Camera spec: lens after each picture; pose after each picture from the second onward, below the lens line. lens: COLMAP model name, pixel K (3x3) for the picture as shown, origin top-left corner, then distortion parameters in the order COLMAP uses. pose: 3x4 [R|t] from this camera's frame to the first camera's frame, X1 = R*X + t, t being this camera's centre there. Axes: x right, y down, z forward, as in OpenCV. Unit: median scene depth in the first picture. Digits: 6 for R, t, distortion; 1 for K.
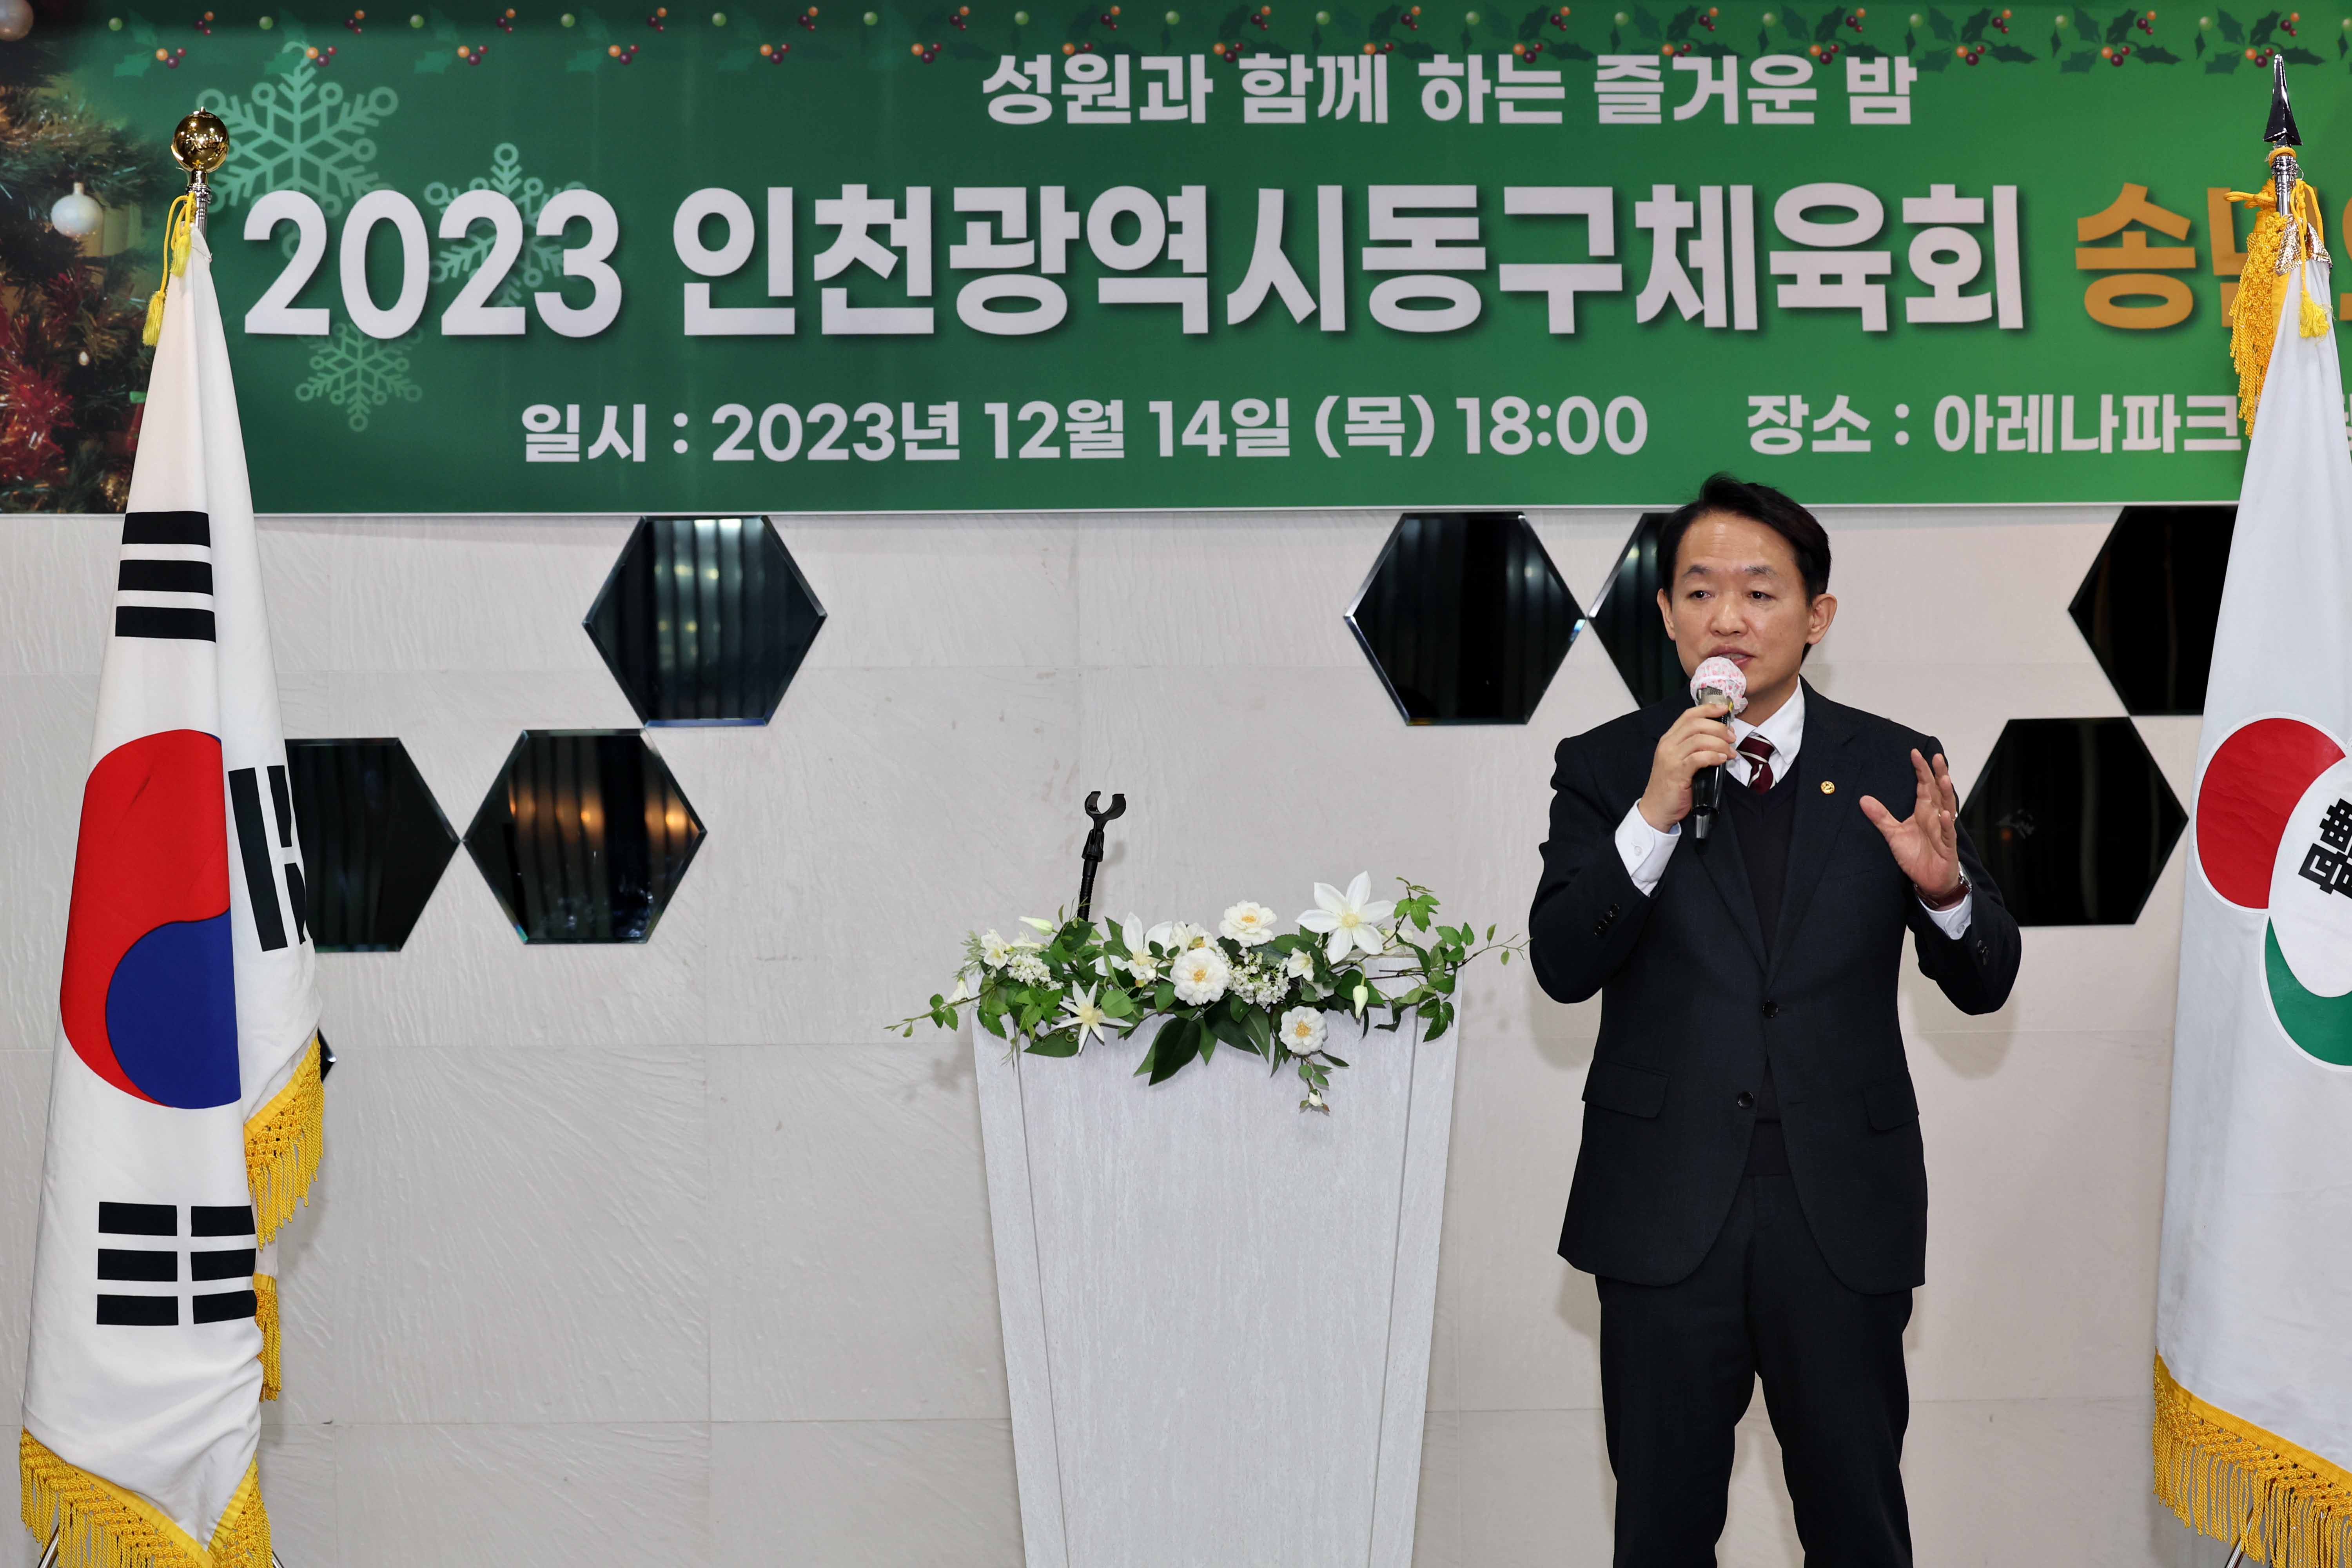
lens RADIAL K [[5095.7, 0, 1179.3], [0, 5095.7, 795.3], [0, 0, 1]] dist [-0.164868, 0.000000]
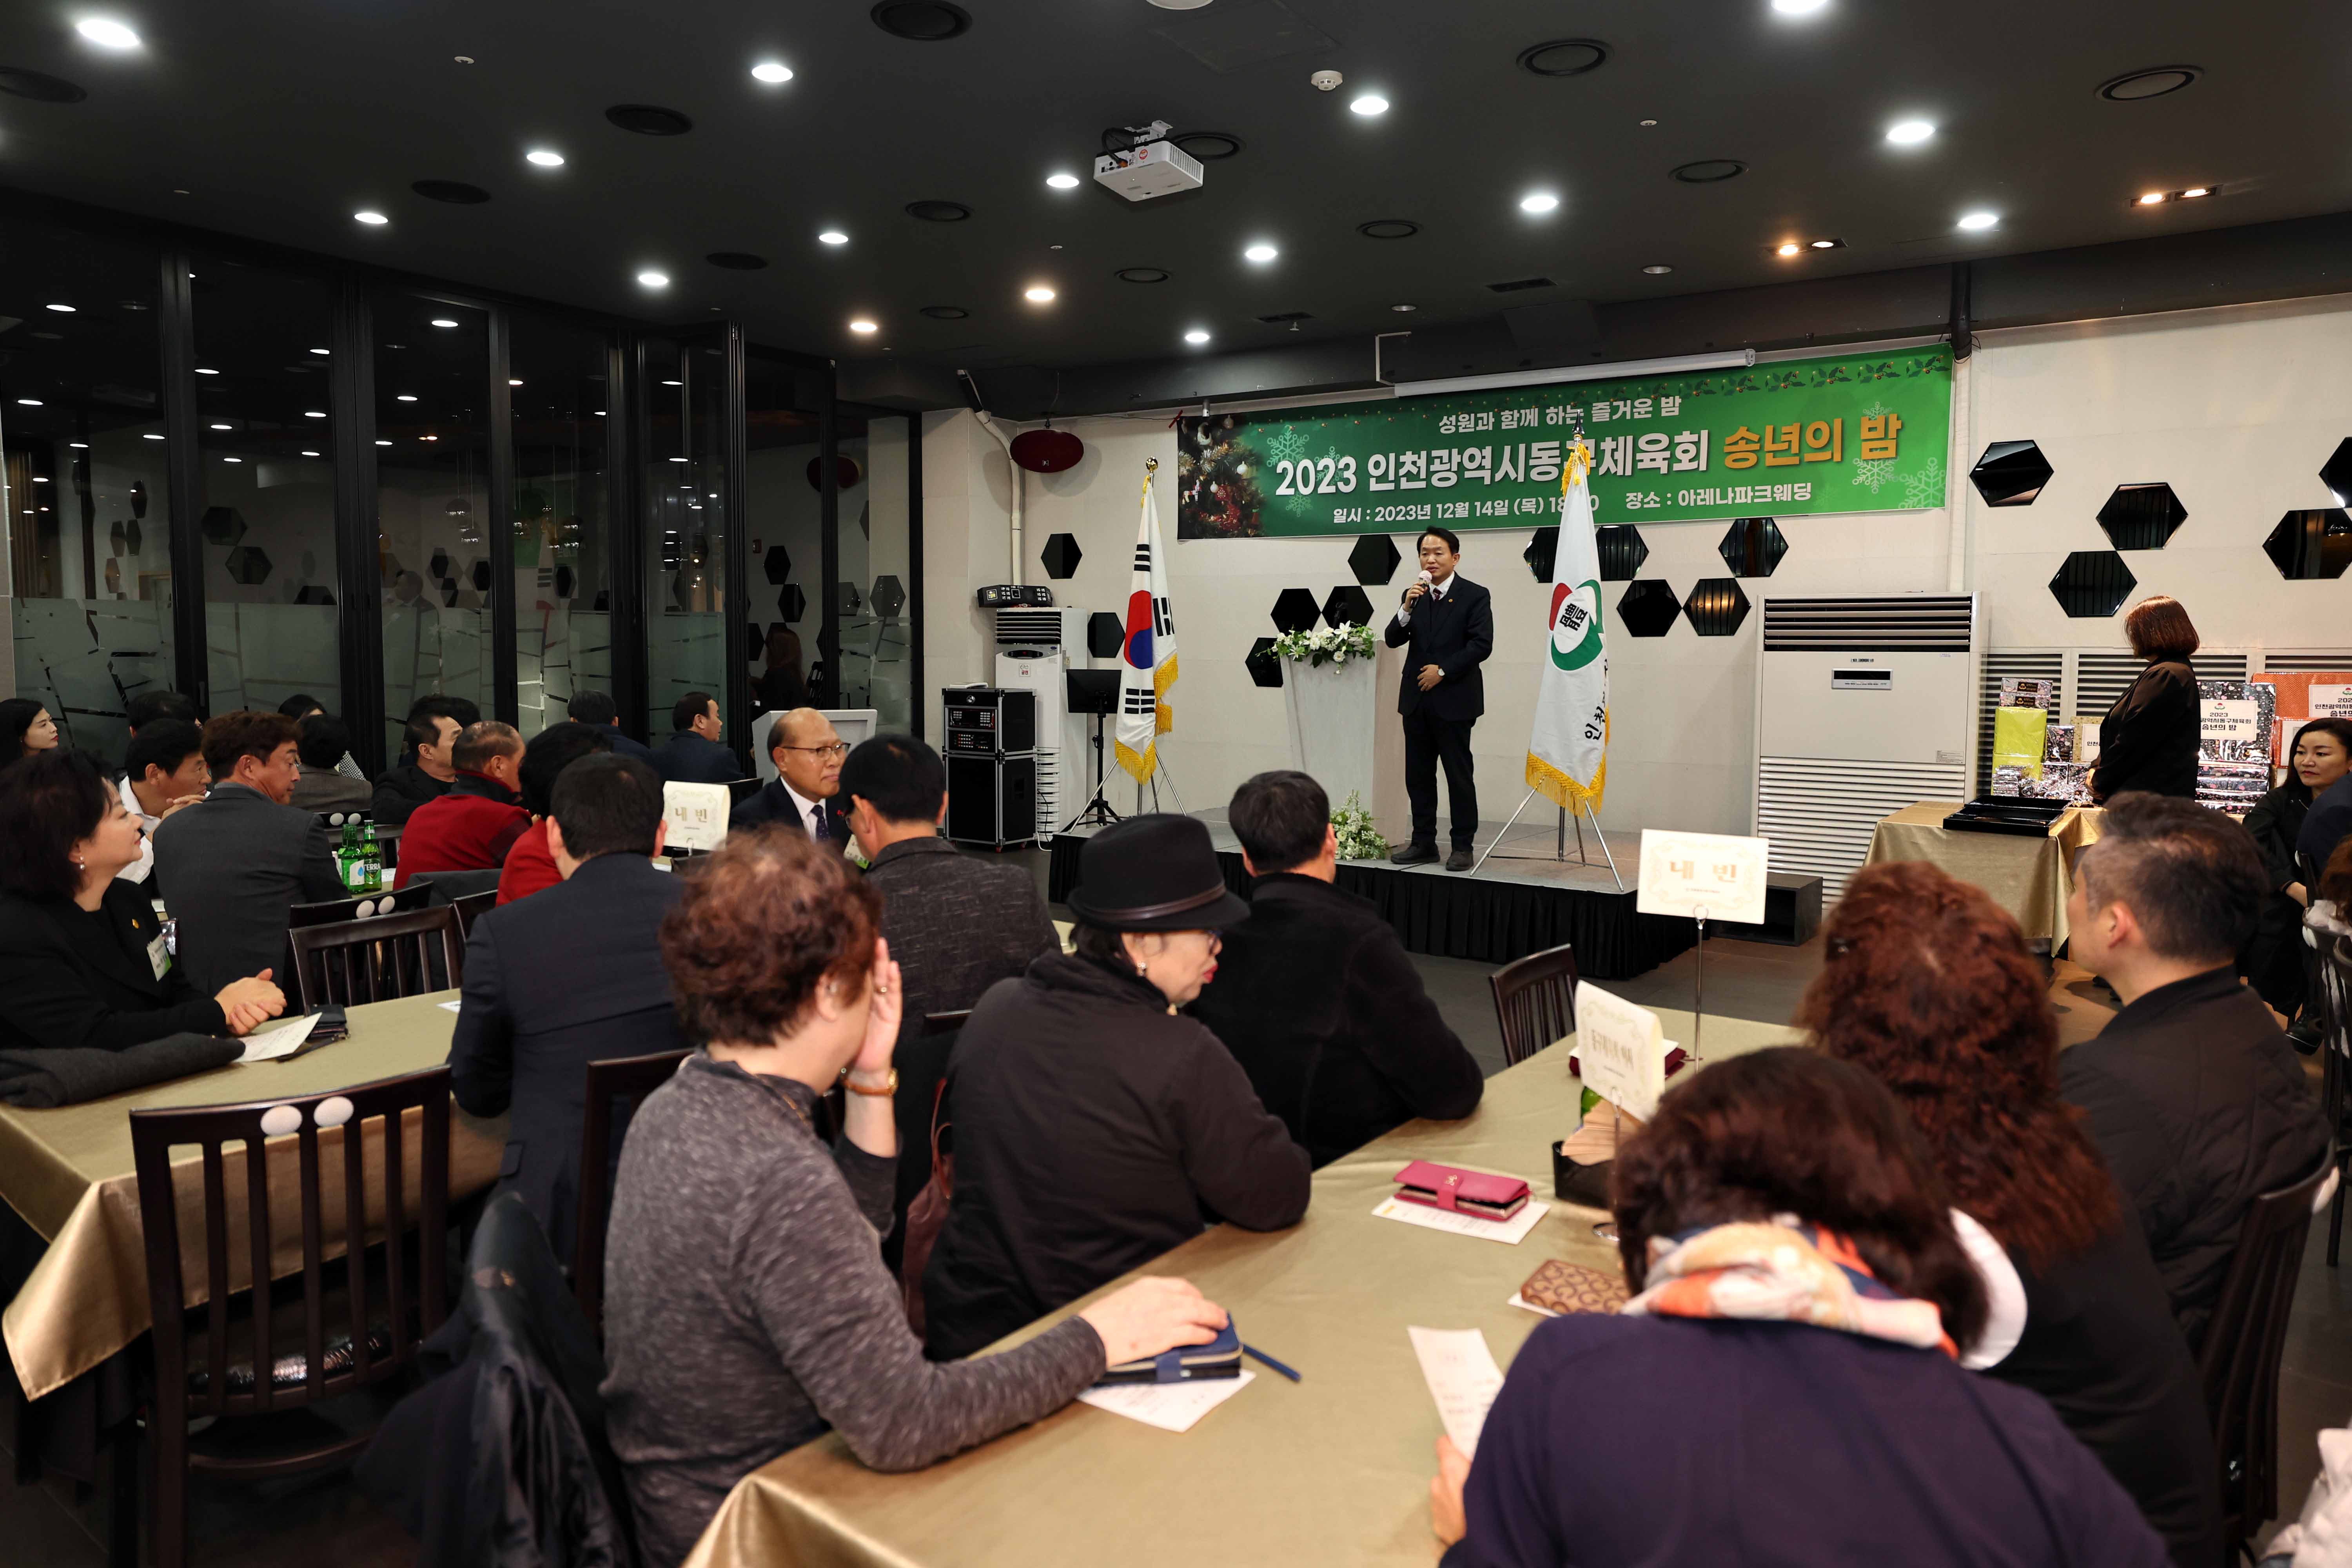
lens RADIAL K [[1526.7, 0, 1174.5], [0, 1526.7, 726.1], [0, 0, 1]] dist [0.059687, 0.004465]
pose [[0.814336, 0.044804, -0.578662, 0.506789], [0.005261, 0.996405, 0.084552, -0.005142], [0.580370, -0.071898, 0.811173, -0.125809]]
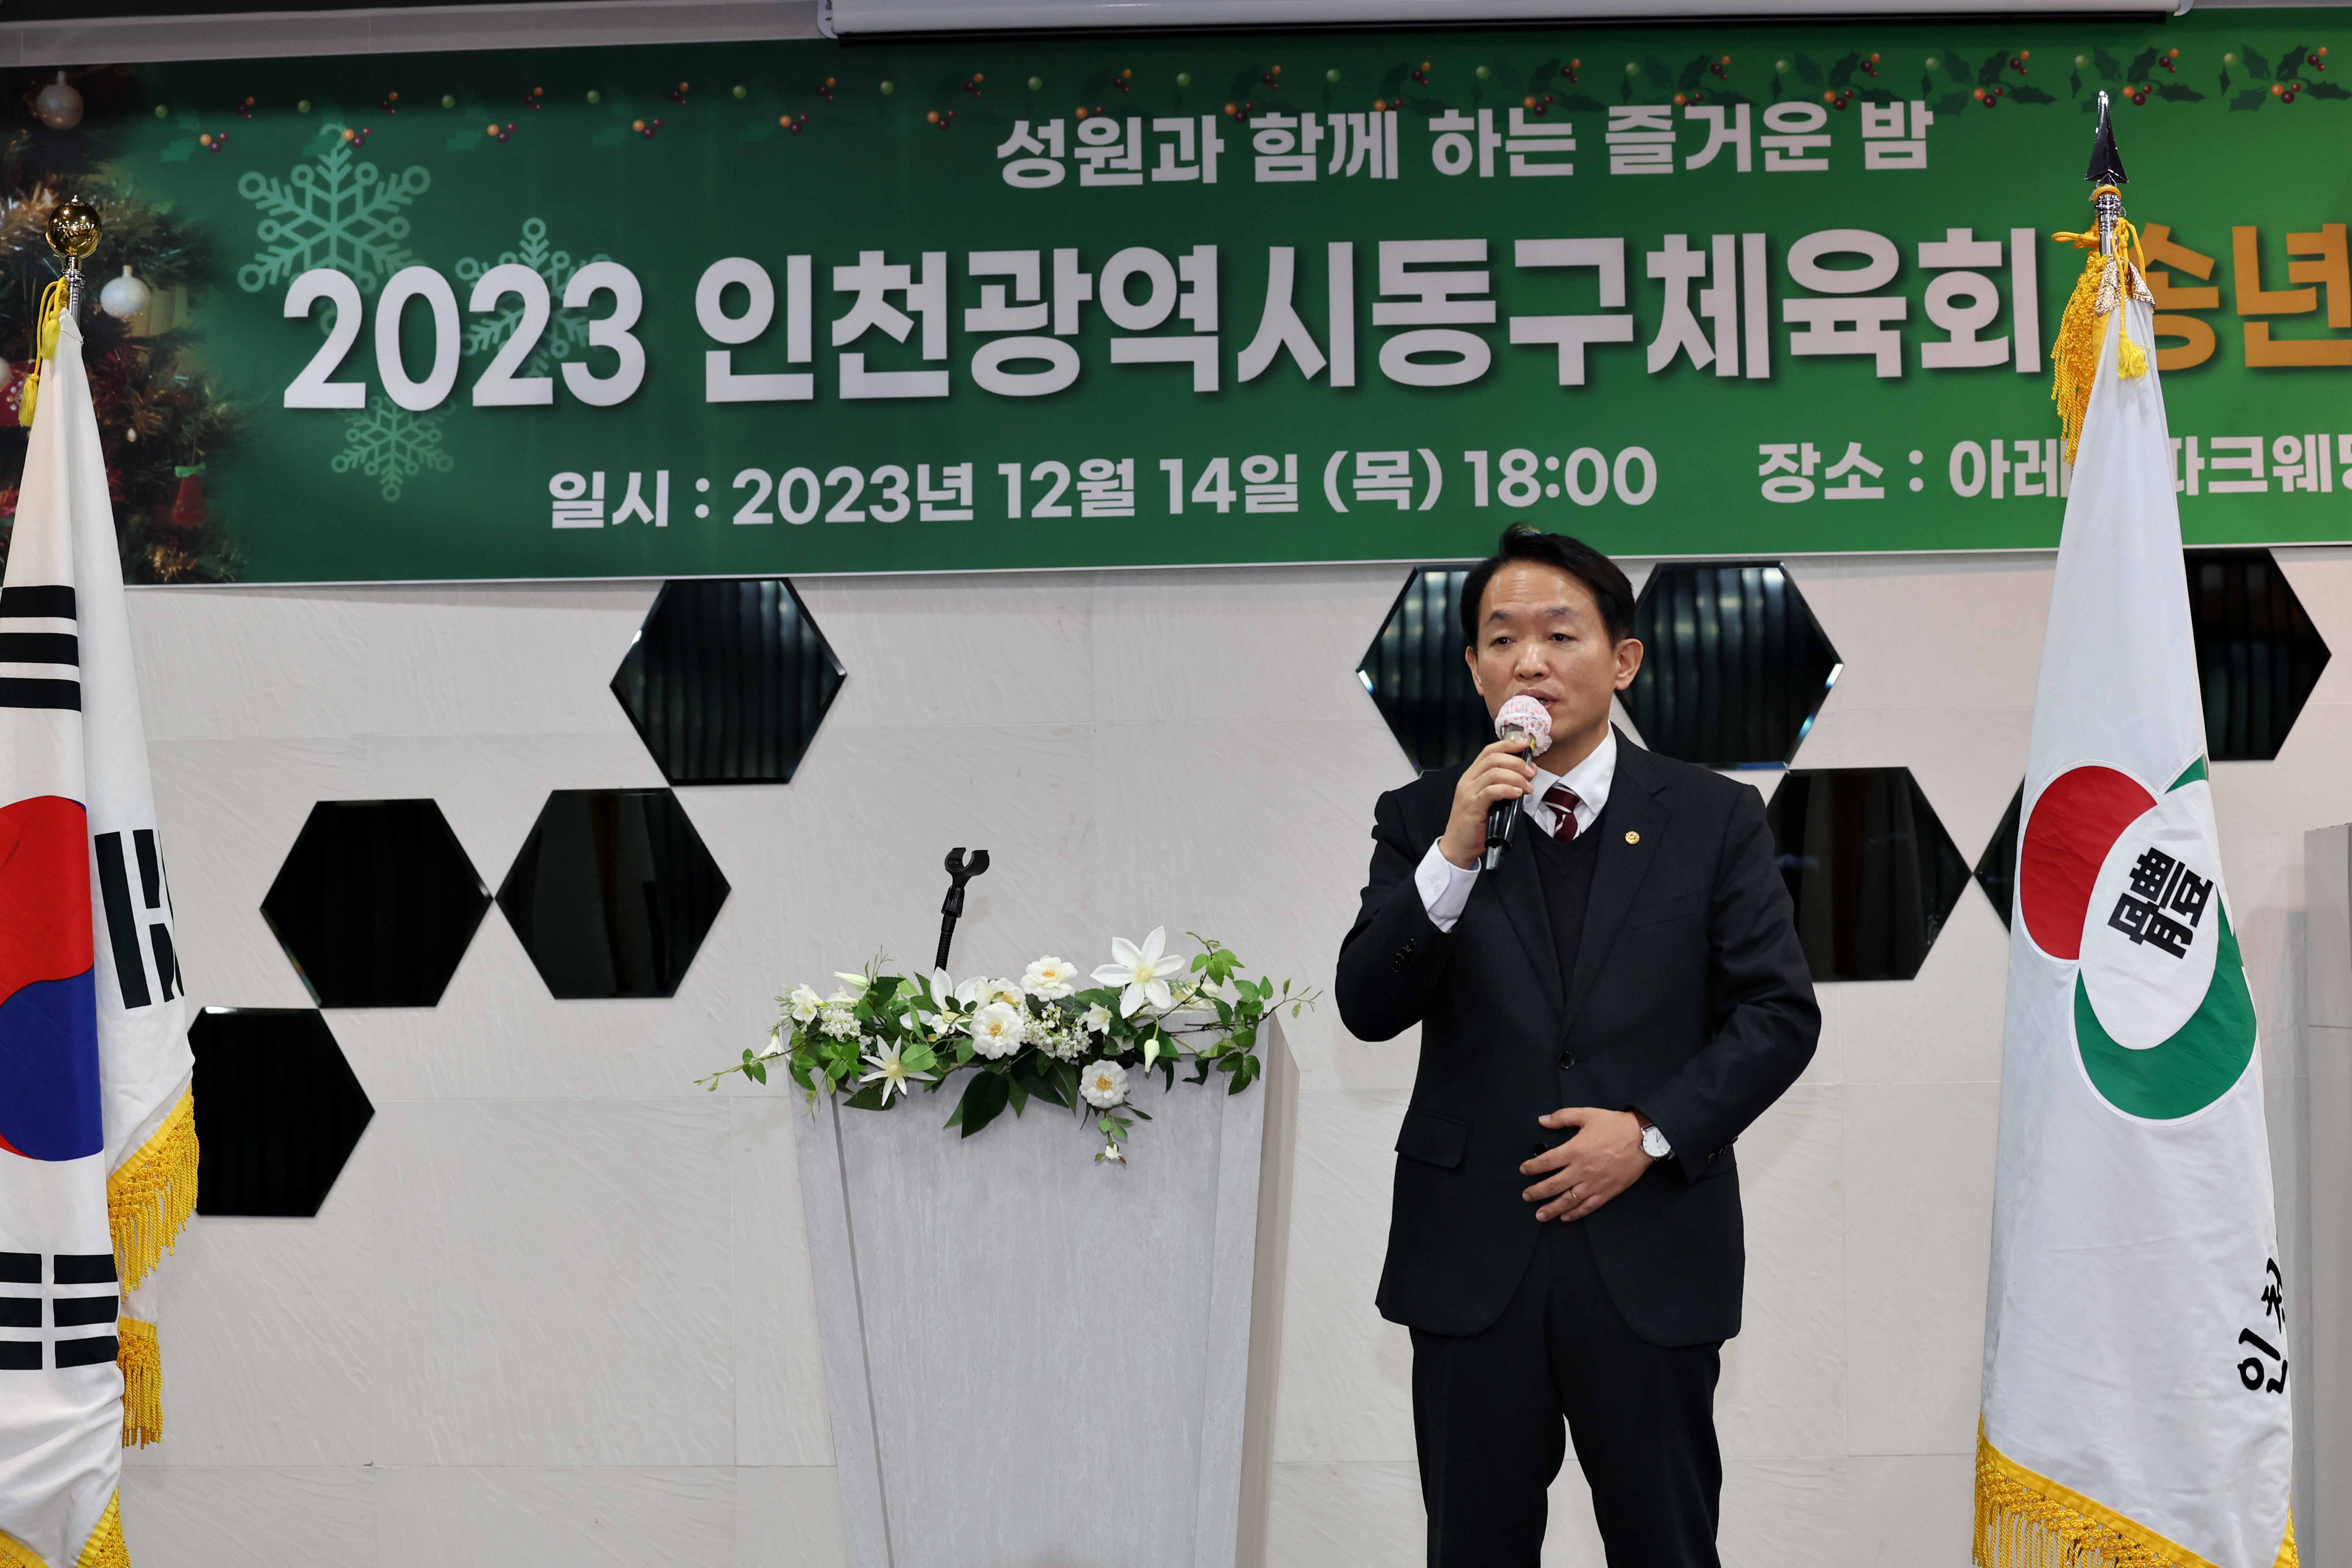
lens RADIAL K [[5095.7, 0, 1223.2], [0, 5095.7, 817.2], [0, 0, 1]] dist [-0.164868, 0.000000]
pose [[0.993359, -0.007777, -0.114789, 0.122079], [0.007170, 0.999958, -0.005697, -0.000673], [0.114829, 0.004836, 0.993374, -0.001603]]
